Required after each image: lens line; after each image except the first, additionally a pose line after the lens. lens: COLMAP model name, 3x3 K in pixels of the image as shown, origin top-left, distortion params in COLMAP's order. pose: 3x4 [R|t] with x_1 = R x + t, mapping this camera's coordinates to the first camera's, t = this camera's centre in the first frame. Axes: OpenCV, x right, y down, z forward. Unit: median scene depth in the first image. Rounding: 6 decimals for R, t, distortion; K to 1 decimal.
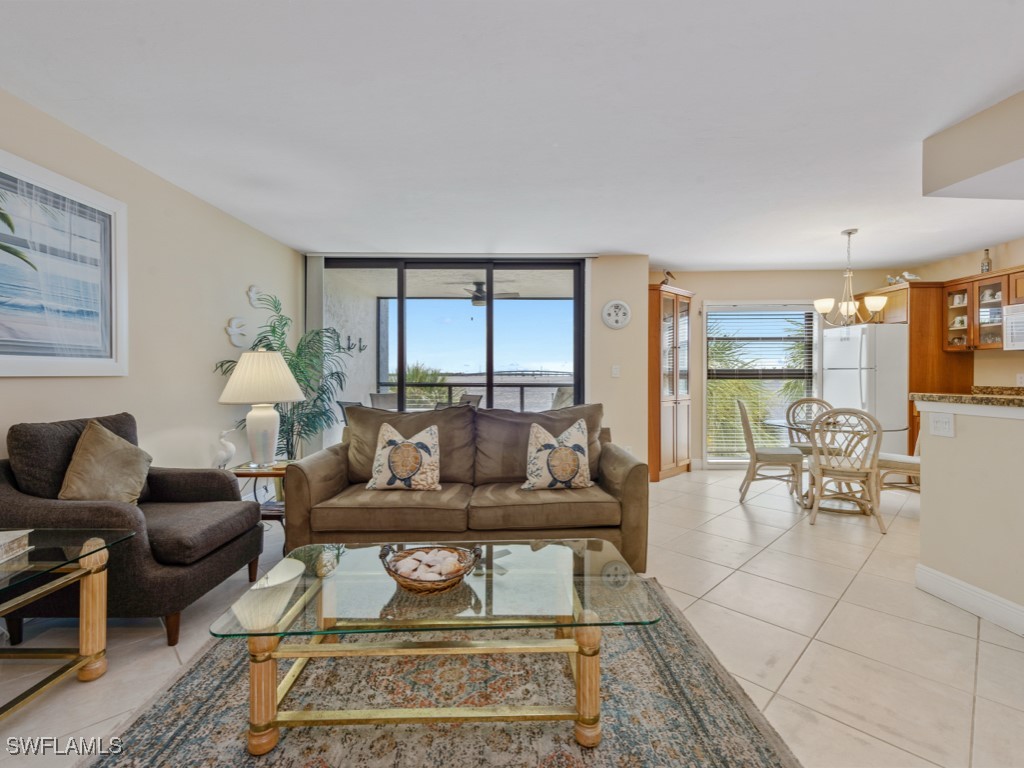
lens RADIAL K [[464.0, 0, 513.6], [0, 464.0, 378.8], [0, 0, 1]] dist [0.021448, -0.010143]
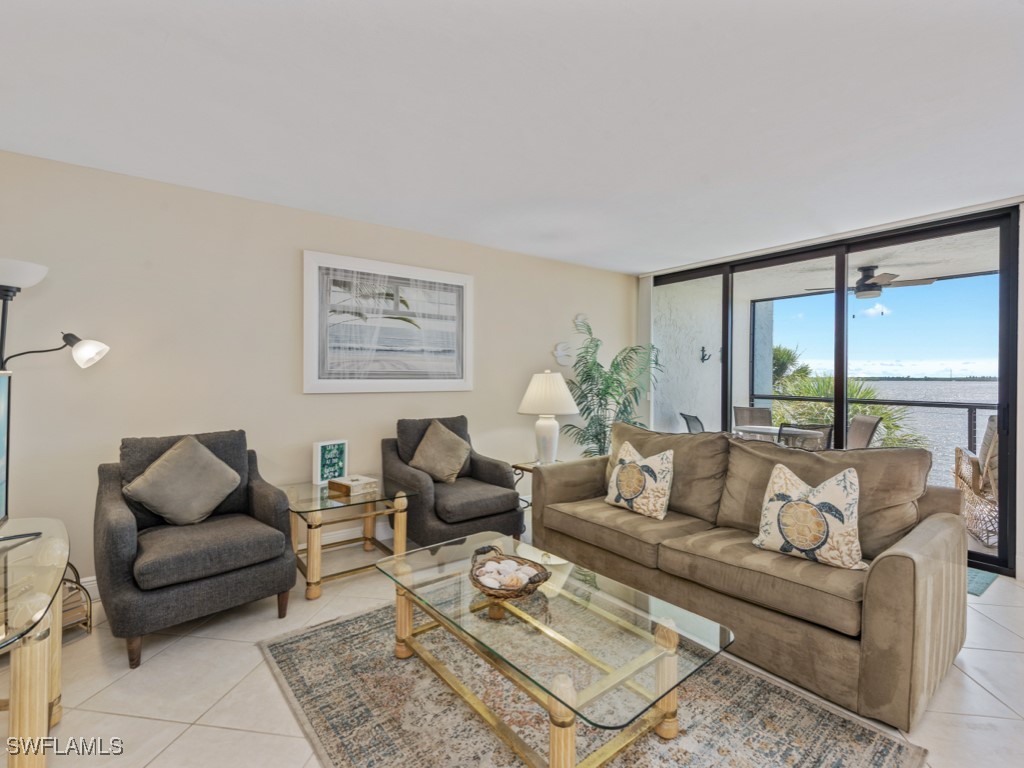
lens RADIAL K [[472.0, 0, 513.0], [0, 472.0, 377.0], [0, 0, 1]] dist [0.022683, -0.010758]
pose [[0.605821, 0.004221, -0.795590, 0.382479], [-0.013547, 0.999896, -0.005011, -0.036676], [0.795485, 0.013814, 0.605815, 0.159918]]
